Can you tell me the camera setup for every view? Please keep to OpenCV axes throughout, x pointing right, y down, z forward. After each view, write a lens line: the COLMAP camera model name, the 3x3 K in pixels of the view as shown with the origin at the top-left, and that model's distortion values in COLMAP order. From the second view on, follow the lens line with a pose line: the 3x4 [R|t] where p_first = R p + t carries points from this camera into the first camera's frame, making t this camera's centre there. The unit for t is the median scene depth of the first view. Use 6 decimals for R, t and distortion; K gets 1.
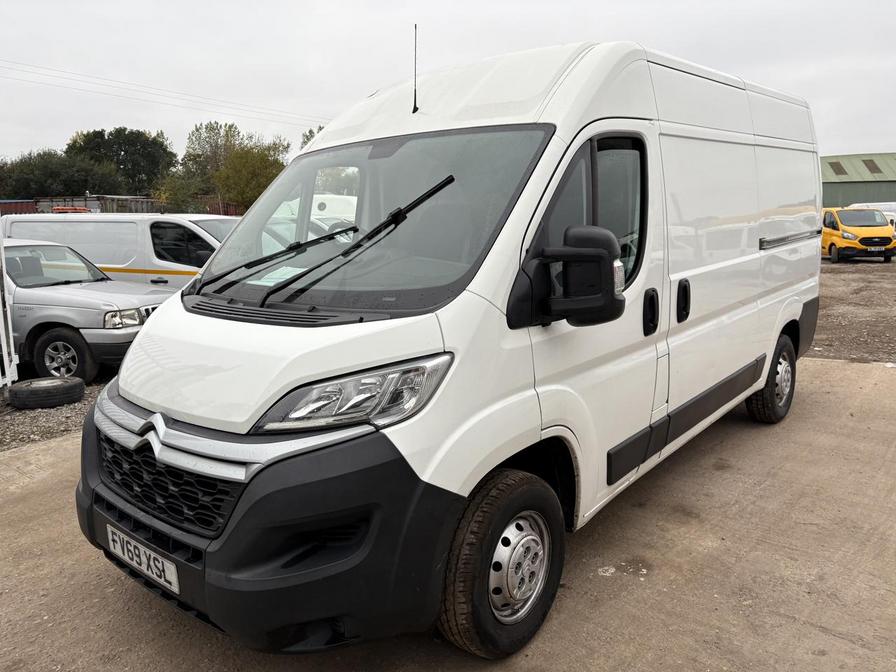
lens RADIAL K [[685.9, 0, 449.5], [0, 685.9, 323.0], [0, 0, 1]] dist [0.001351, -0.002710]
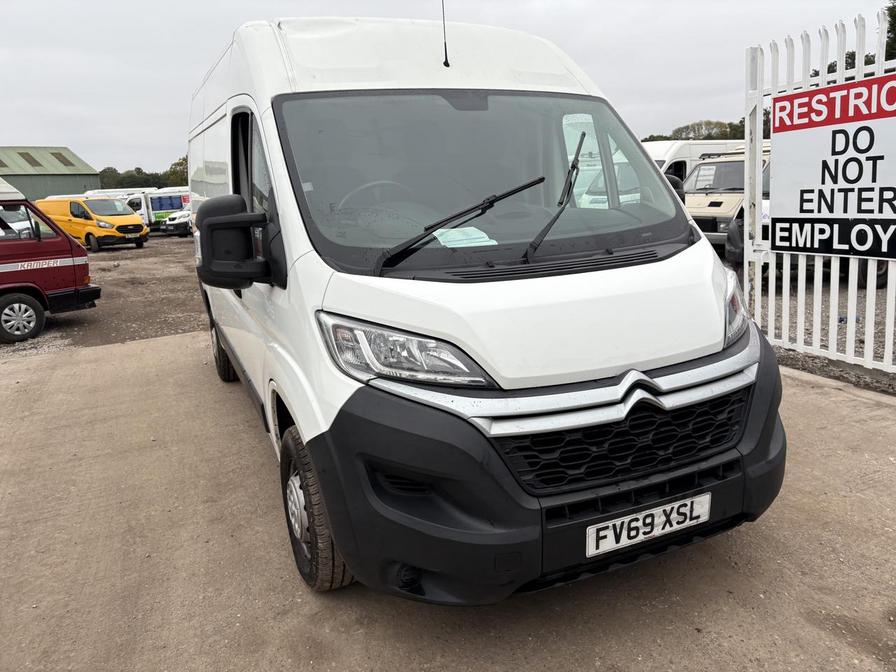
lens RADIAL K [[740.4, 0, 448.0], [0, 740.4, 336.0], [0, 0, 1]] dist [-0.001867, -0.160531]
pose [[0.407071, -0.170459, 0.897350, -1.359608], [0.159876, 0.980562, 0.113740, -0.065637], [-0.899296, 0.097164, 0.426411, 0.759404]]
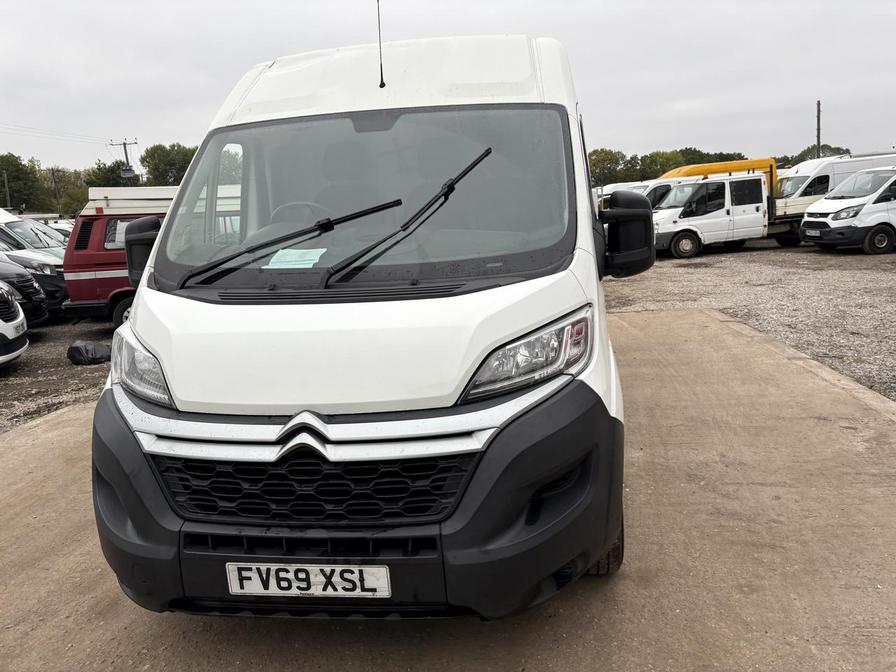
lens RADIAL K [[685.9, 0, 449.5], [0, 685.9, 323.0], [0, 0, 1]] dist [0.001351, -0.002710]
pose [[0.845162, -0.113806, 0.522255, -0.682133], [0.112011, 0.993086, 0.035139, 0.008546], [-0.522643, 0.028800, 0.852065, 0.152500]]
